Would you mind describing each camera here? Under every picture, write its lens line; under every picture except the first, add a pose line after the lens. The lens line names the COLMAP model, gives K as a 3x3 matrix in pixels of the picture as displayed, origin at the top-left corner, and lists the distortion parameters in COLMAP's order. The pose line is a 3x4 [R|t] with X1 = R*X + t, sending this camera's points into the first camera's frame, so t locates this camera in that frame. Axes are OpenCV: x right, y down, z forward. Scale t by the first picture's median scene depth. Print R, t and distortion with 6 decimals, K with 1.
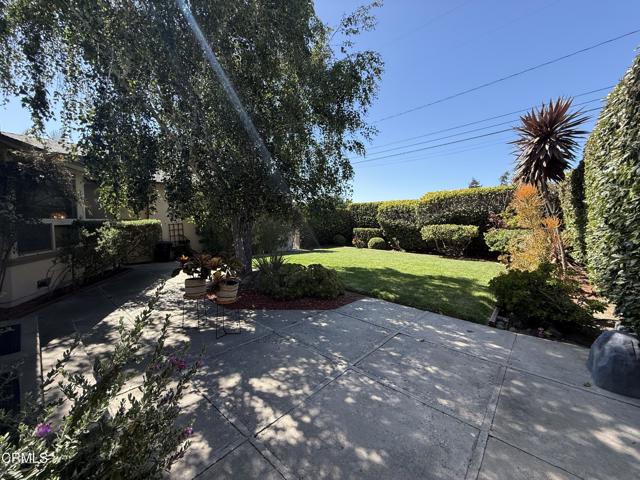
lens RADIAL K [[254.4, 0, 320.4], [0, 254.4, 240.2], [0, 0, 1]] dist [-0.001746, 0.000767]
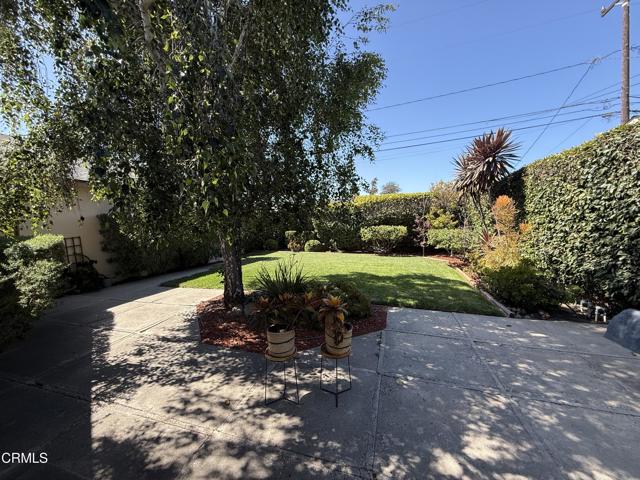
lens RADIAL K [[254.4, 0, 320.3], [0, 254.4, 239.6], [0, 0, 1]] dist [-0.001746, 0.000767]
pose [[0.908350, -0.052156, 0.414947, -0.460955], [0.052310, 0.998570, 0.011004, -0.061089], [-0.414927, 0.011710, 0.909779, 0.226098]]
